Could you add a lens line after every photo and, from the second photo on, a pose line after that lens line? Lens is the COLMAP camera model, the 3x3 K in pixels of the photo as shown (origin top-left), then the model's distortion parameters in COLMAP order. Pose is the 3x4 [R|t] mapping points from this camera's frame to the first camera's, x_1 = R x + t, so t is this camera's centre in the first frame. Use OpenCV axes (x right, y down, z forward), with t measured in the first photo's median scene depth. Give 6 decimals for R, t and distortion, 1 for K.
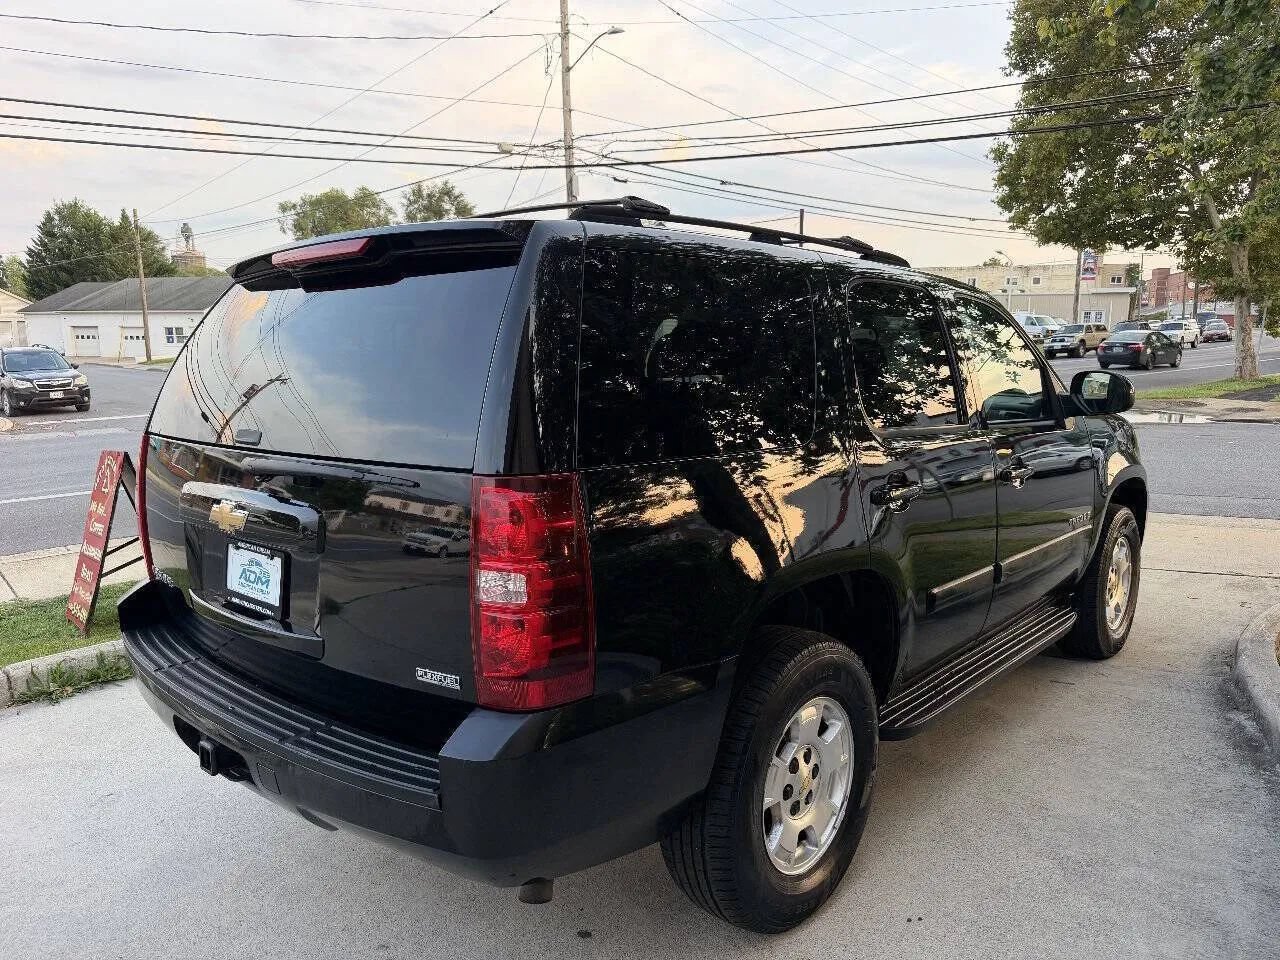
lens RADIAL K [[930.7, 0, 635.6], [0, 930.7, 480.1], [0, 0, 1]] dist [0.004100, -0.007578]
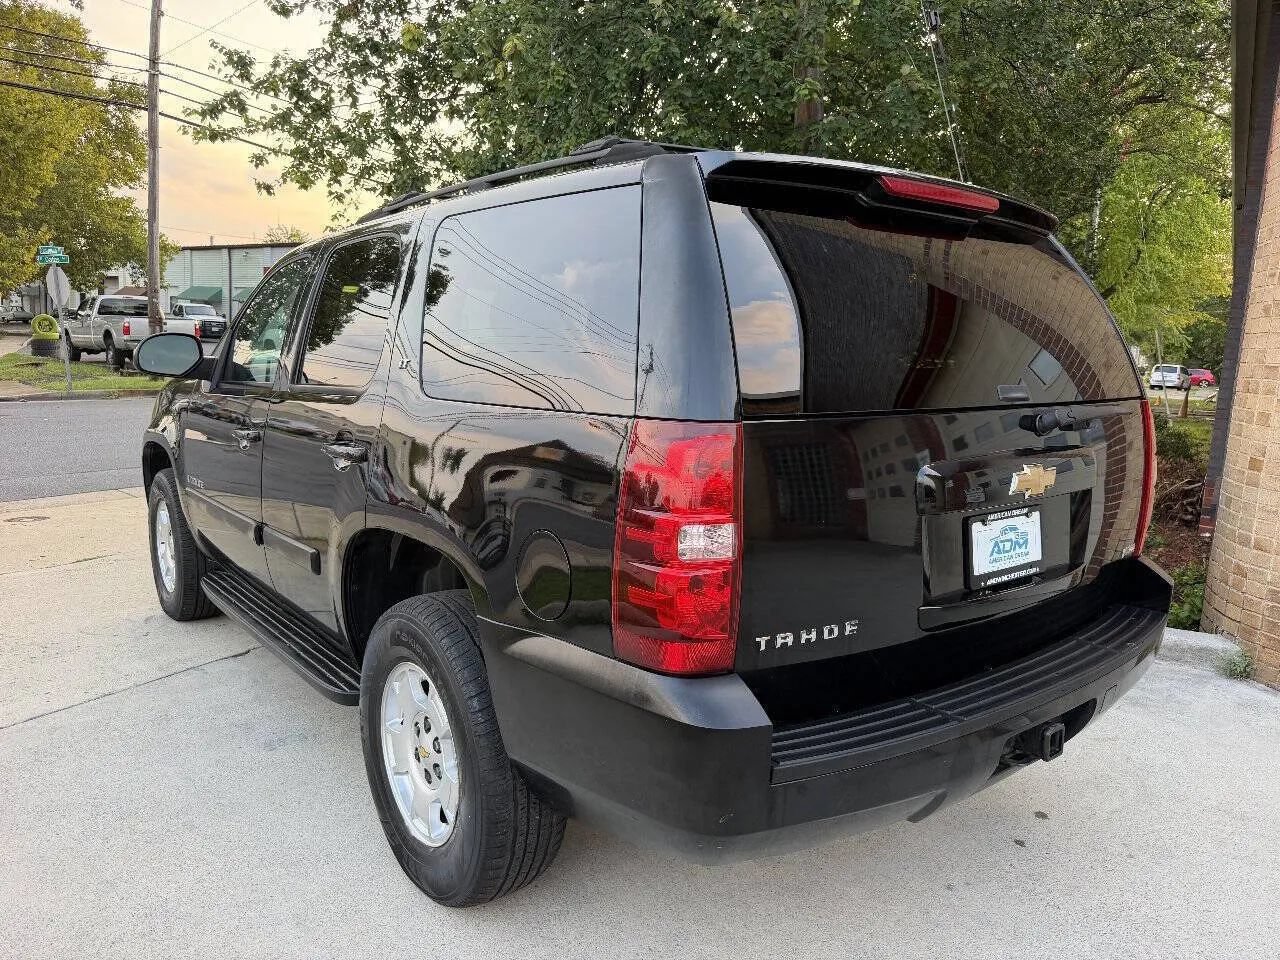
lens RADIAL K [[933.1, 0, 633.8], [0, 933.1, 470.5], [0, 0, 1]] dist [-0.005017, 0.005619]
pose [[0.167325, -0.118568, 0.978746, -0.145457], [0.110721, 0.988722, 0.100848, -0.011039], [-0.979665, 0.091493, 0.178566, 0.126471]]
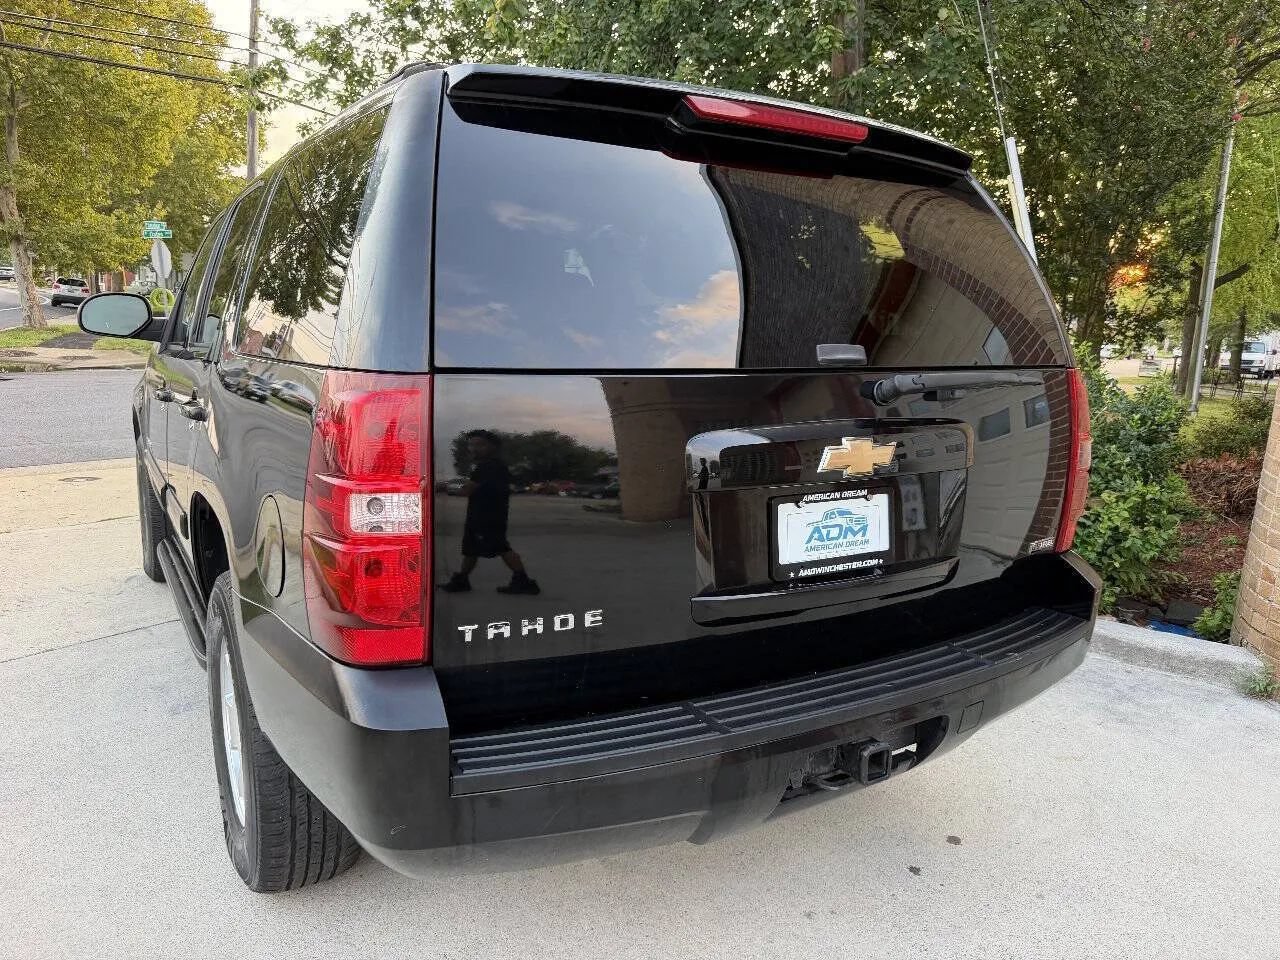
lens RADIAL K [[930.7, 0, 635.6], [0, 930.7, 480.1], [0, 0, 1]] dist [0.004100, -0.007578]
pose [[0.284748, -0.142375, 0.947970, -0.127498], [0.096002, 0.988173, 0.119577, -0.005305], [-0.953783, 0.056958, 0.295049, 0.098254]]
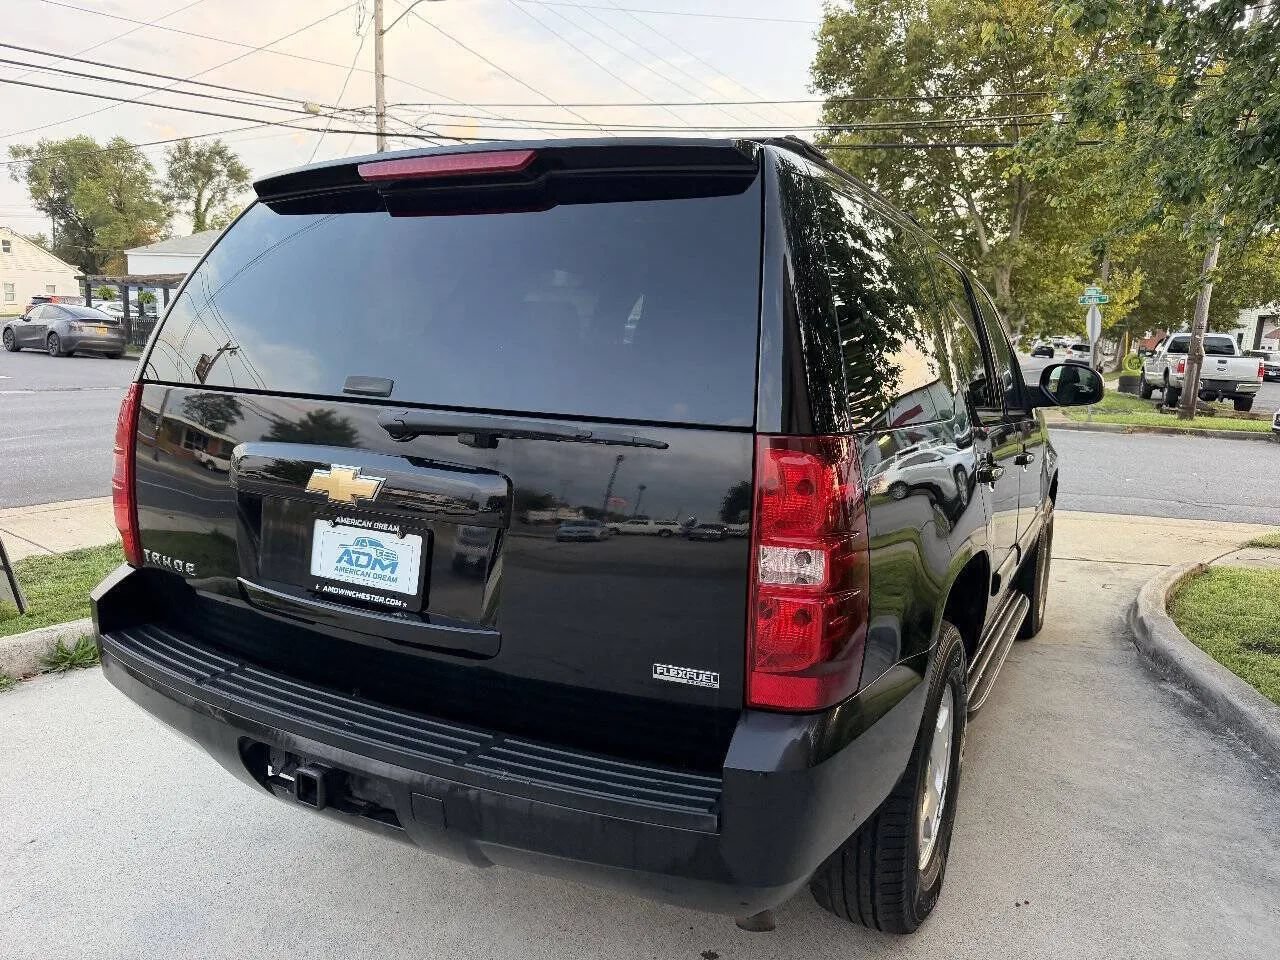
lens RADIAL K [[933.0, 0, 642.2], [0, 933.0, 477.1], [0, 0, 1]] dist [-0.008771, -0.002685]
pose [[0.969654, 0.016244, 0.243940, -0.039879], [-0.017518, 0.999842, 0.003052, 0.002747], [-0.243852, -0.007233, 0.969785, 0.017021]]
